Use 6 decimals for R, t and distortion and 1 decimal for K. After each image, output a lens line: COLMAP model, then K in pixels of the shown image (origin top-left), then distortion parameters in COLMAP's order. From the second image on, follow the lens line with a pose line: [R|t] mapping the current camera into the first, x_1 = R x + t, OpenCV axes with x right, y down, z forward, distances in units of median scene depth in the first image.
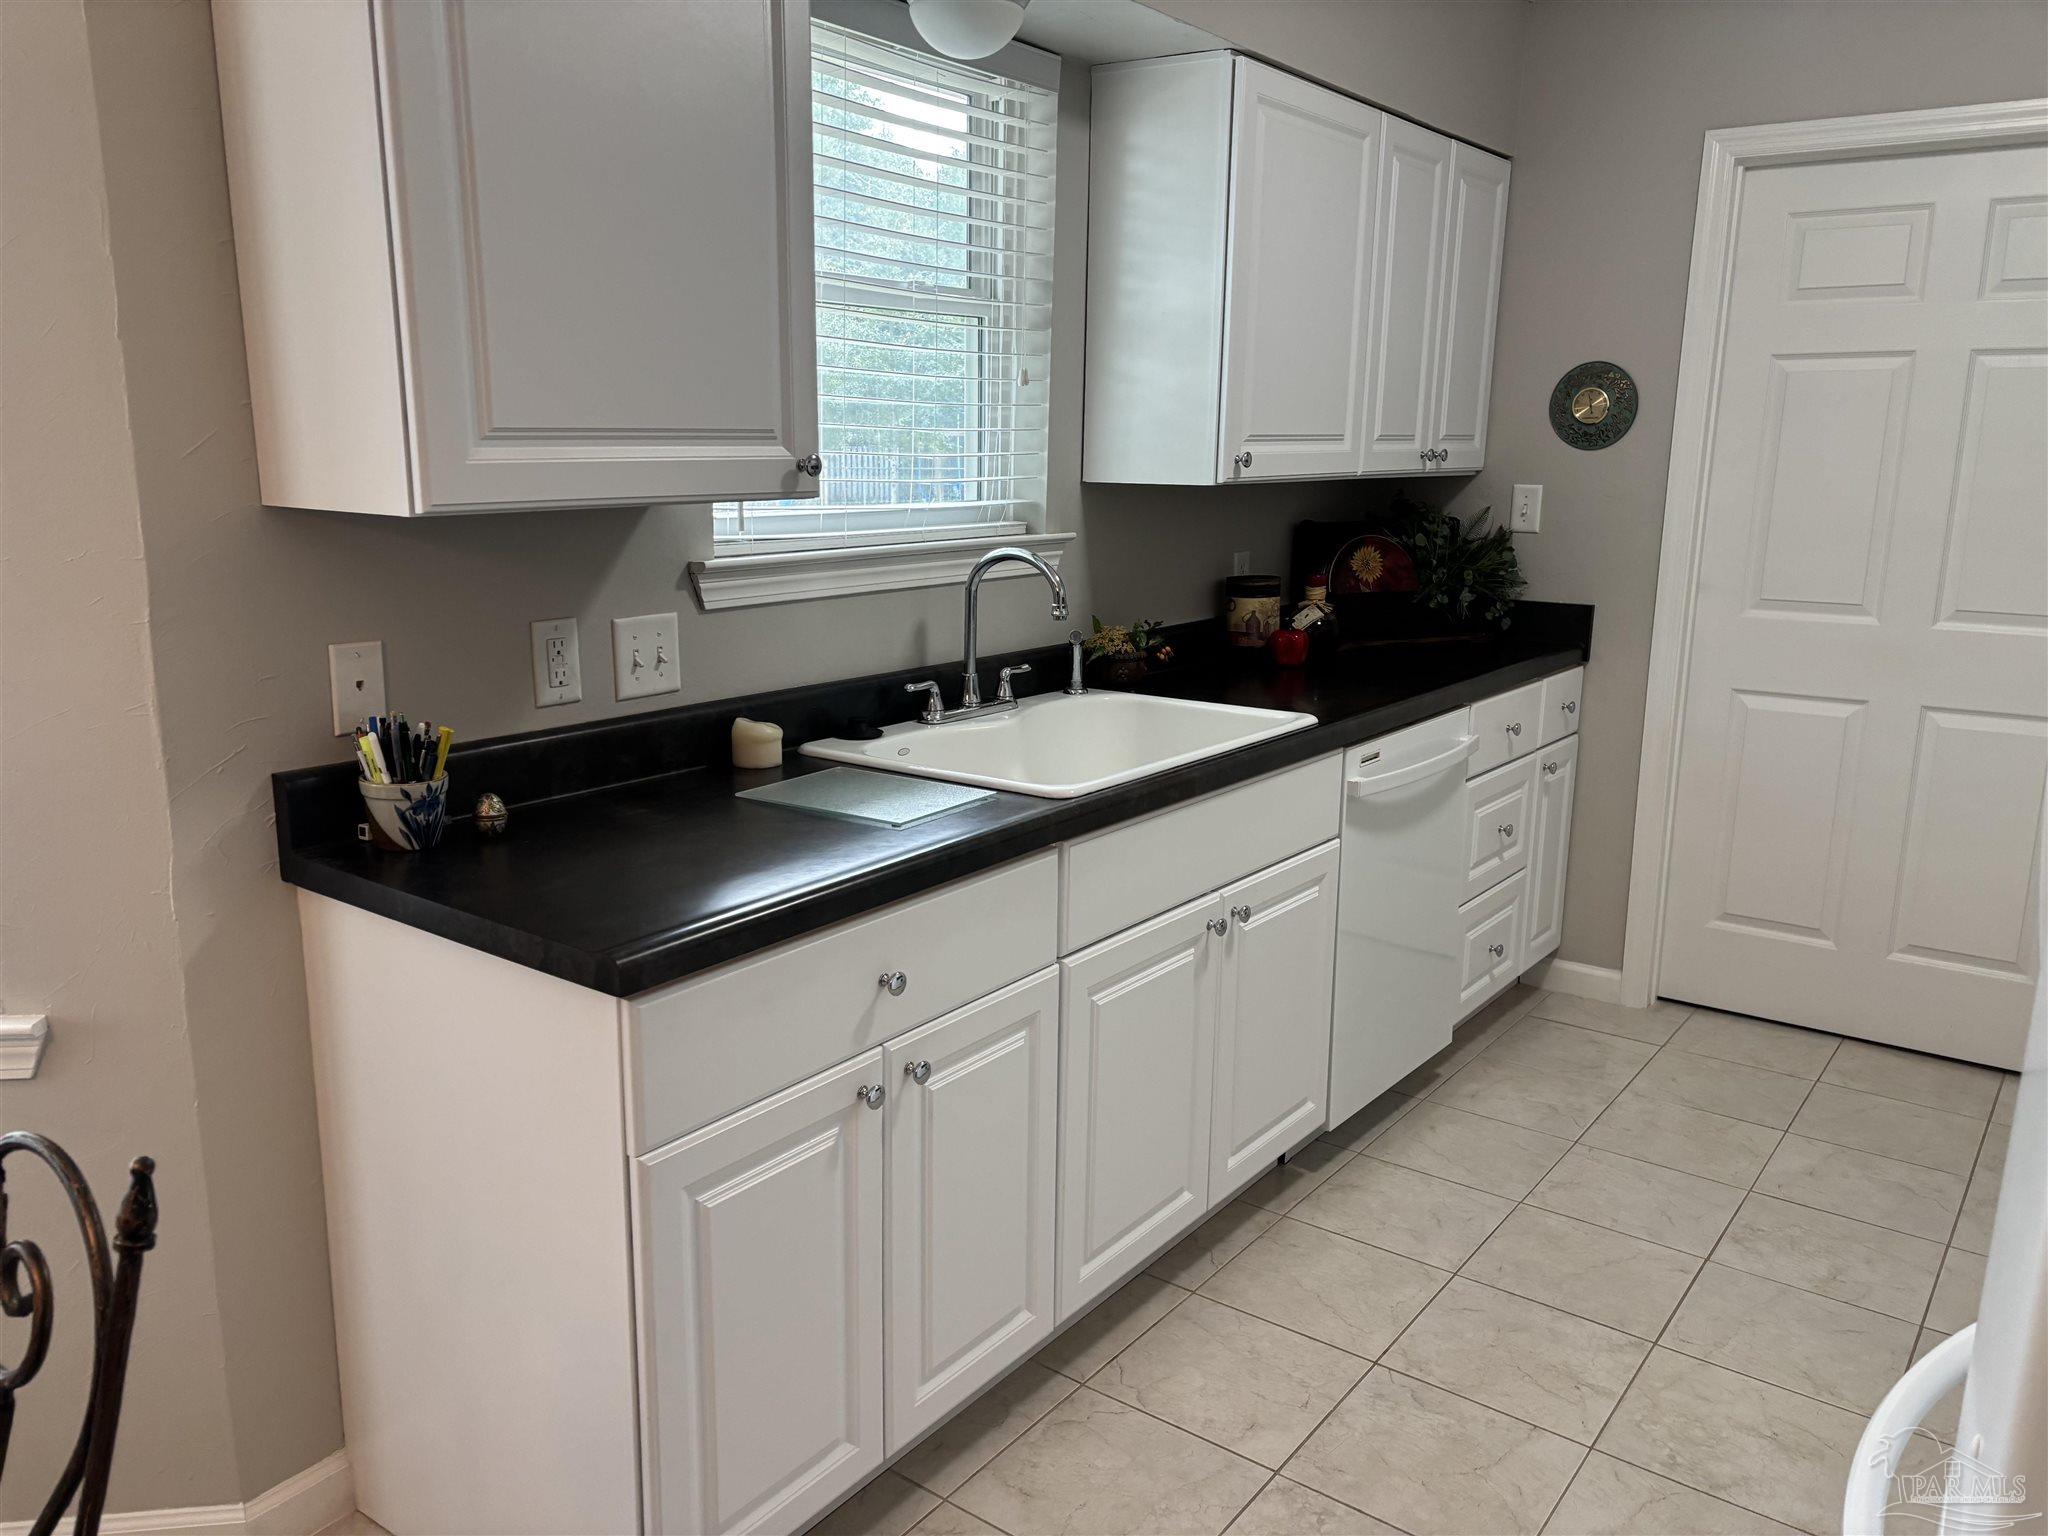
lens RADIAL K [[1552.9, 0, 1019.3], [0, 1552.9, 776.0], [0, 0, 1]] dist [0.061158, -0.056005]
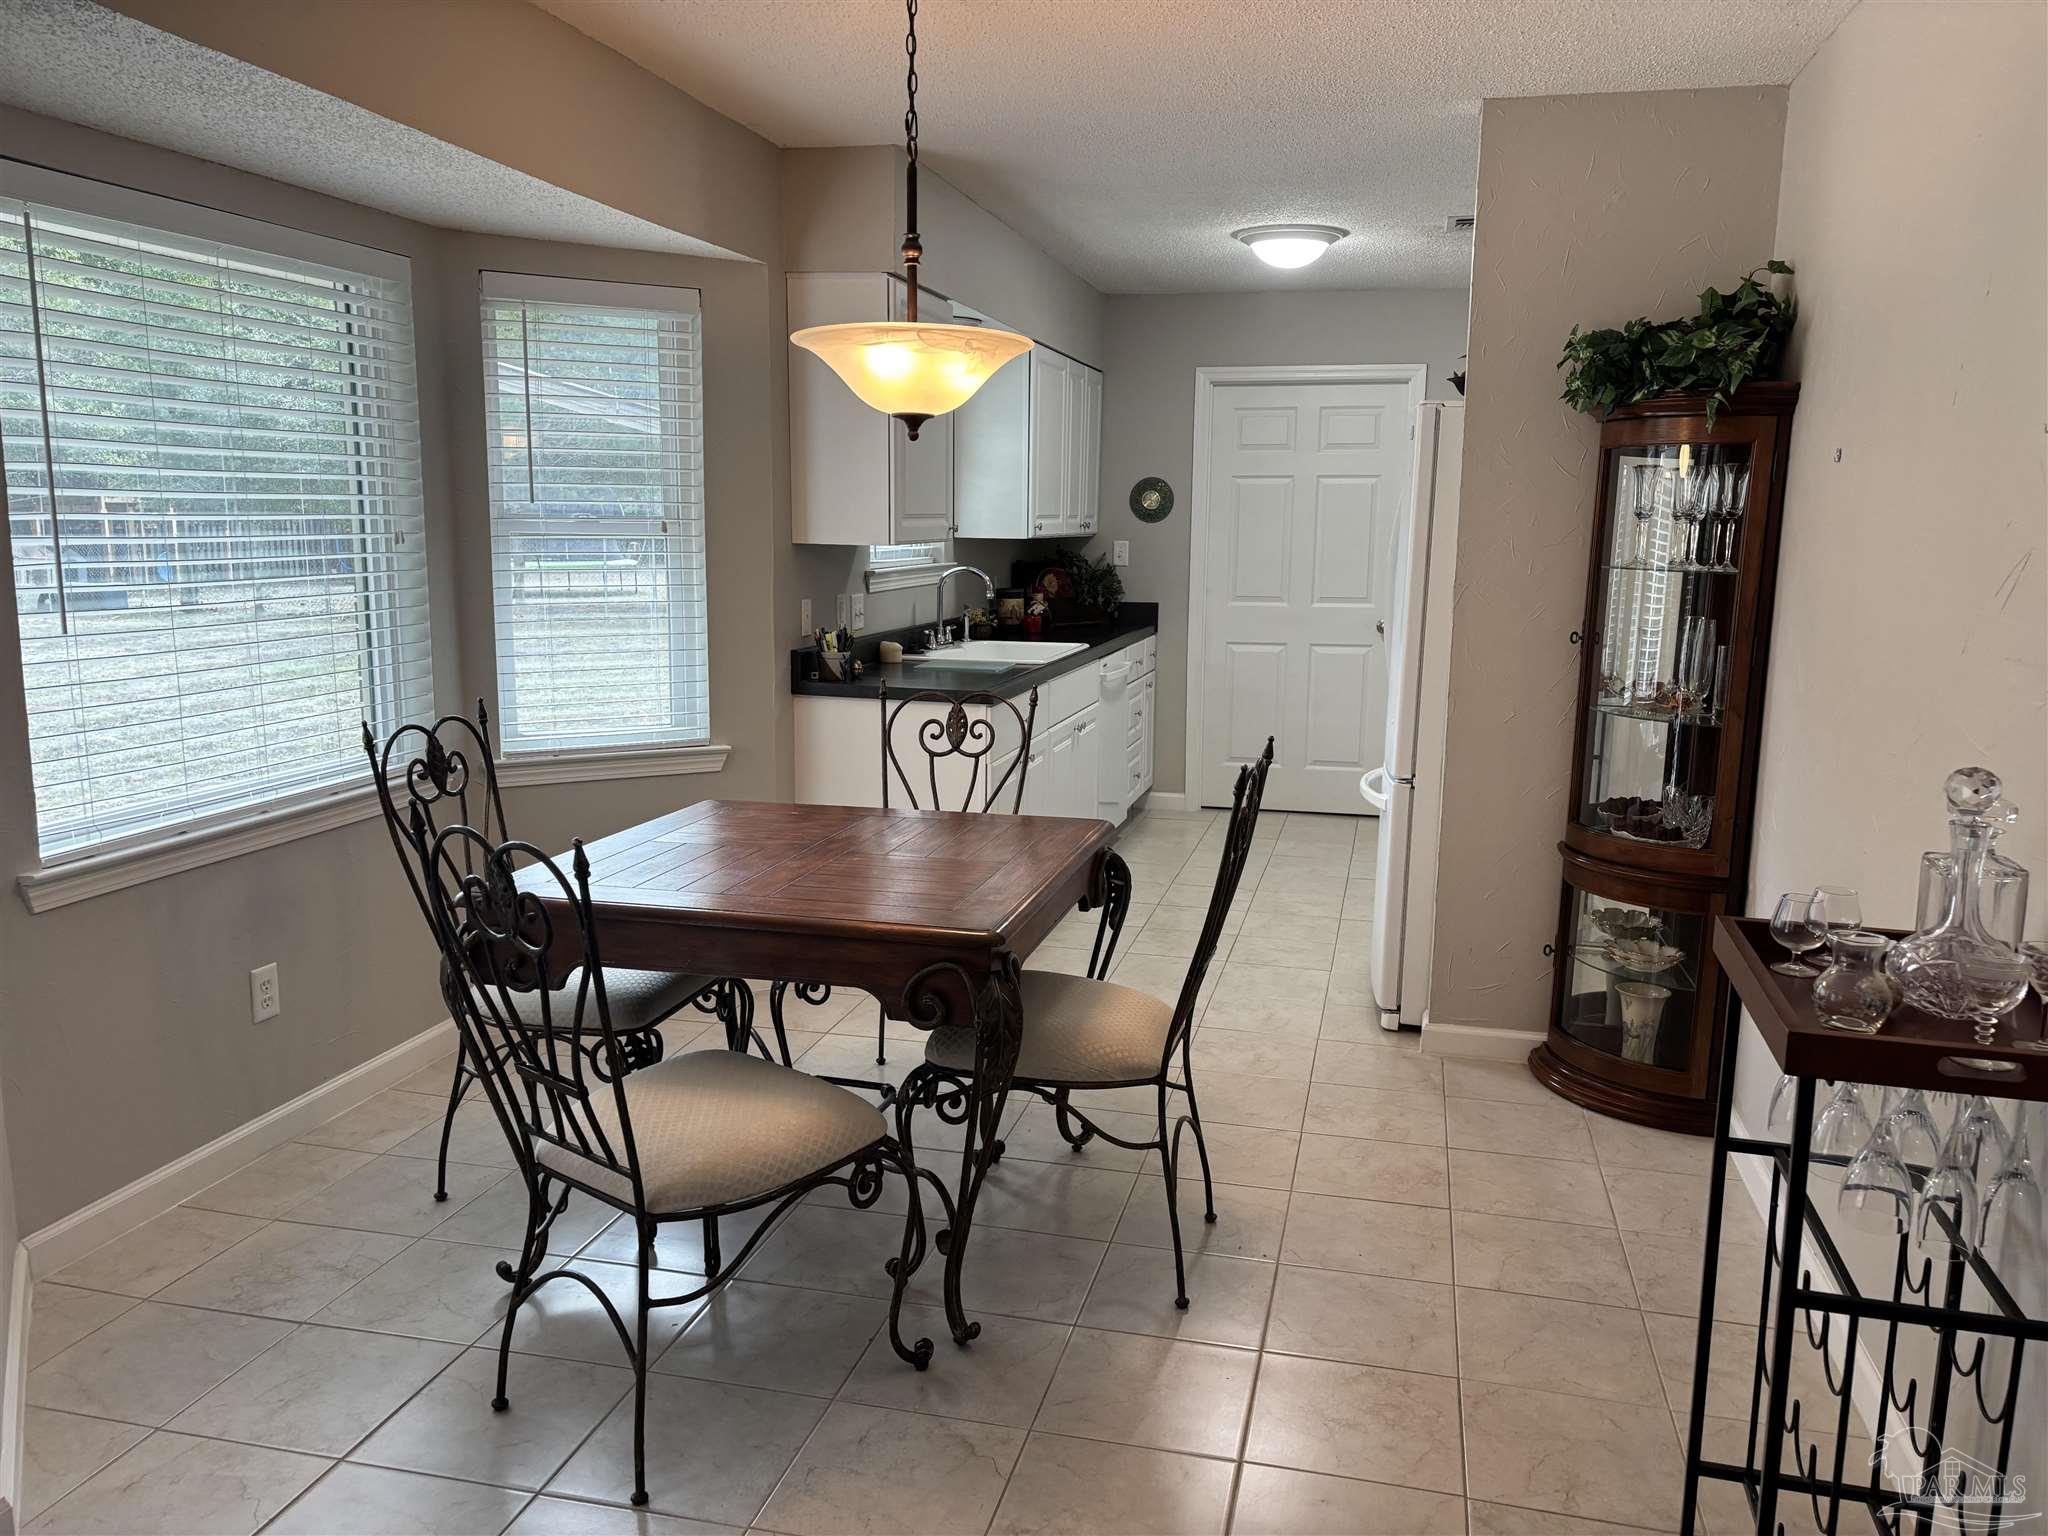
lens RADIAL K [[1536.6, 0, 1021.9], [0, 1536.6, 778.2], [0, 0, 1]] dist [0.128631, -0.145595]
pose [[0.923991, -0.065366, 0.376786, -0.564847], [0.081793, 0.996263, -0.027744, 0.158595], [-0.373564, 0.056454, 0.925885, -0.746119]]
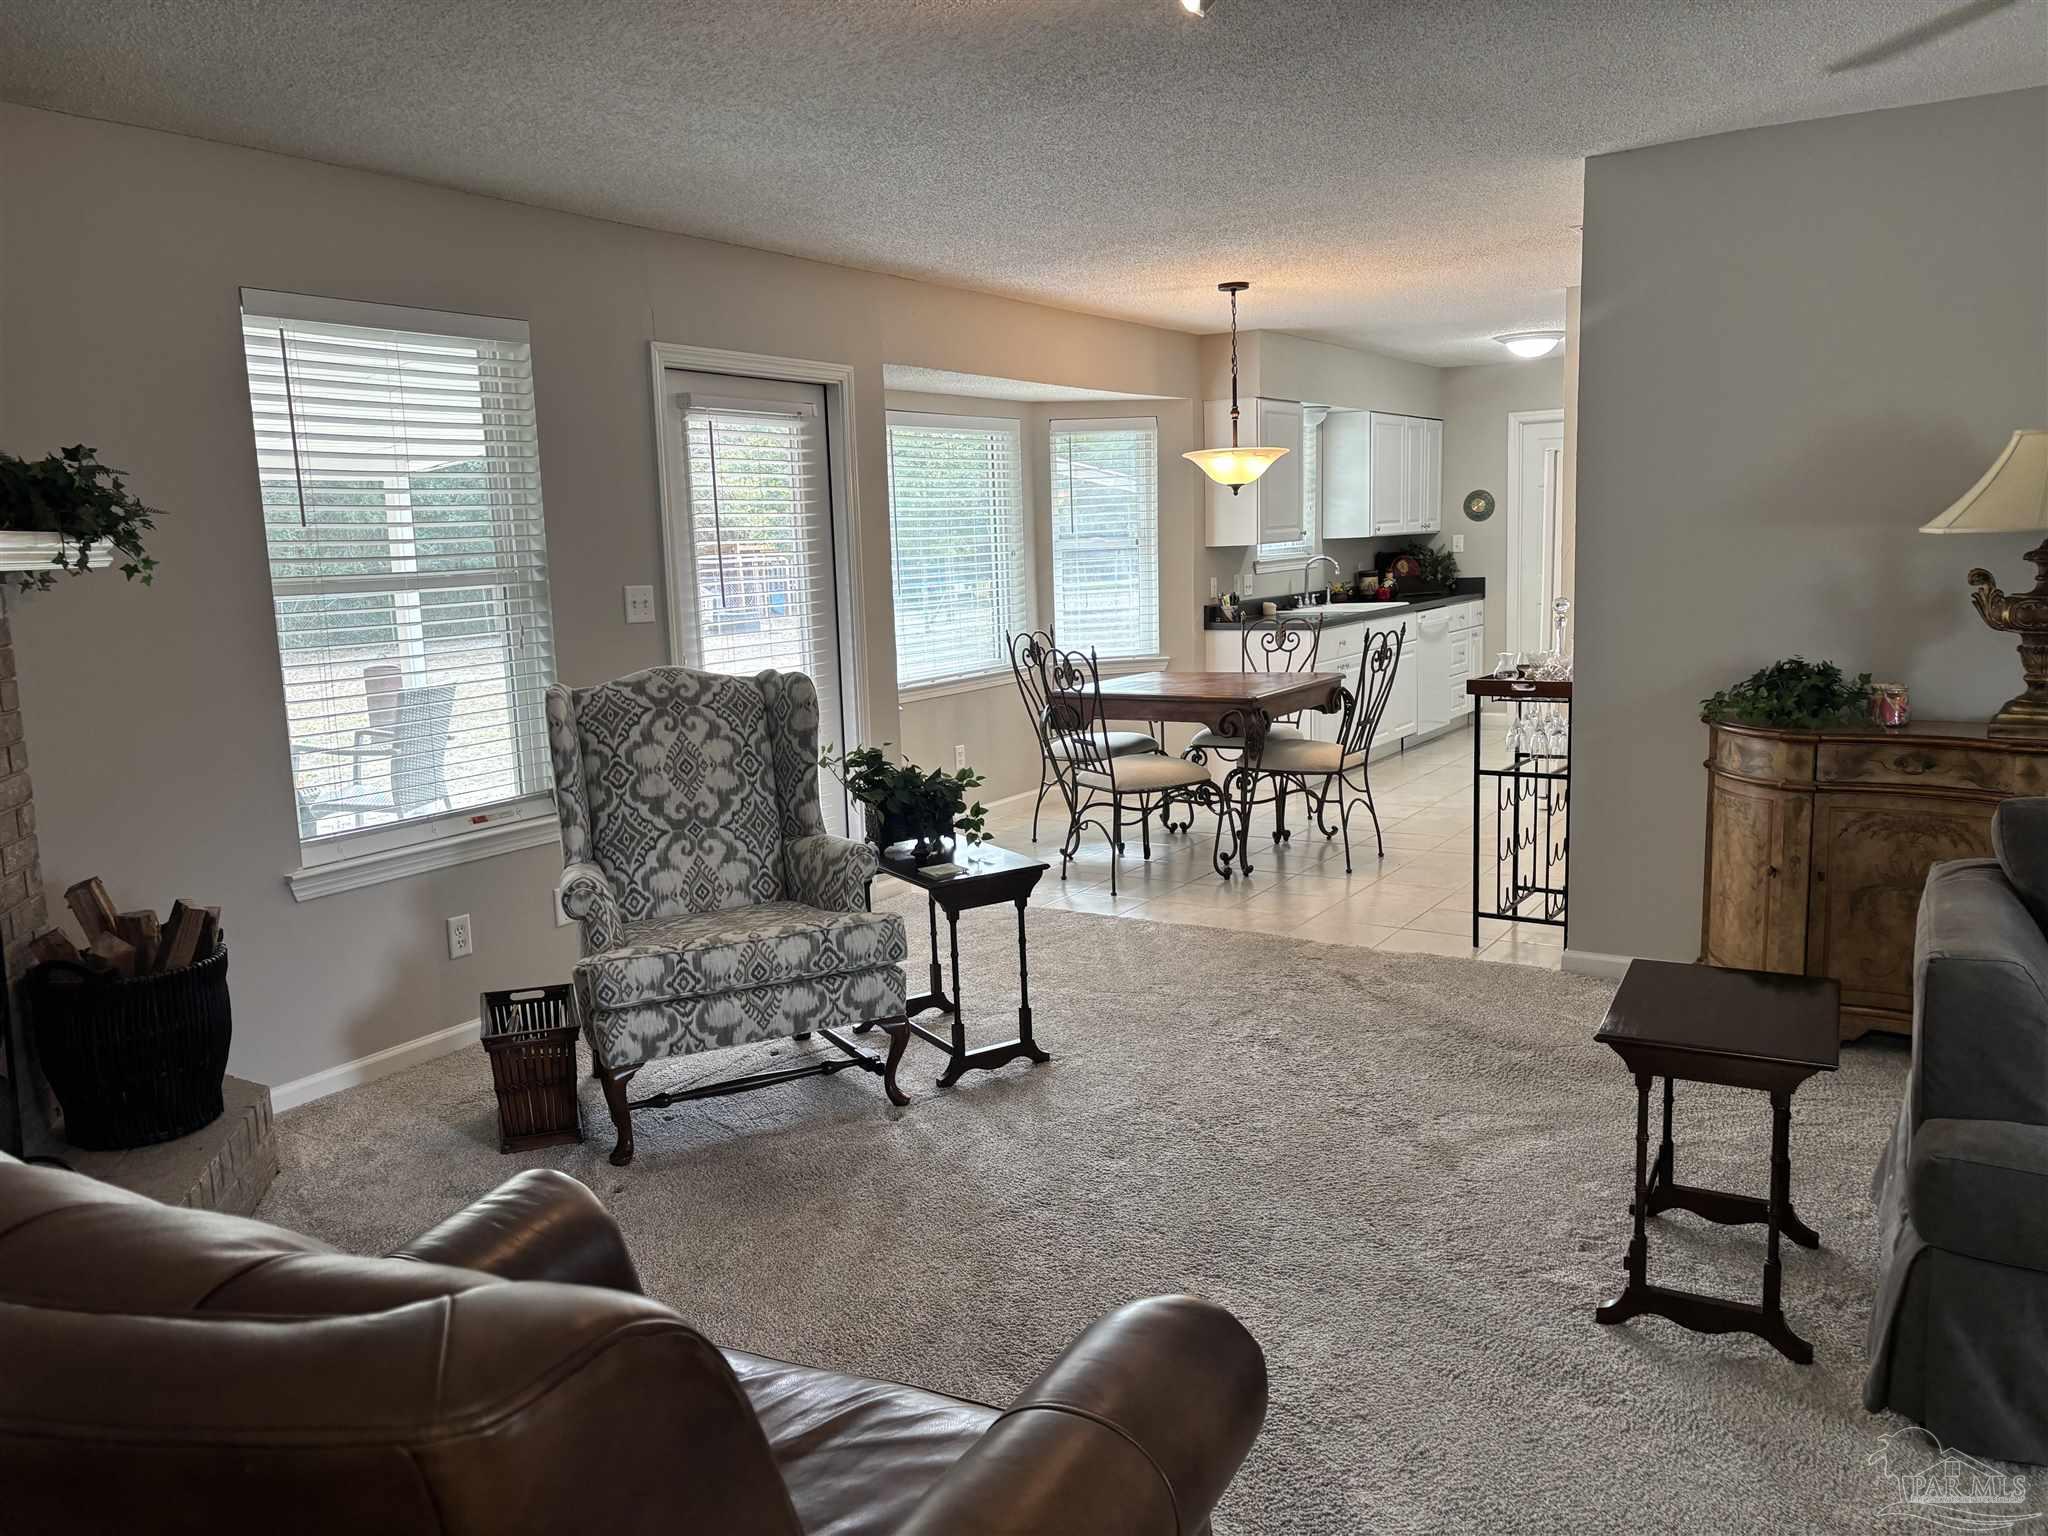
lens RADIAL K [[1553.7, 0, 1024.0], [0, 1553.7, 768.0], [0, 0, 1]] dist [0.115830, -0.067547]
pose [[0.996194, -0.060486, 0.062765, -0.688844], [0.064765, 0.995544, -0.068544, 0.393271], [-0.058340, 0.072348, 0.995672, -1.823368]]
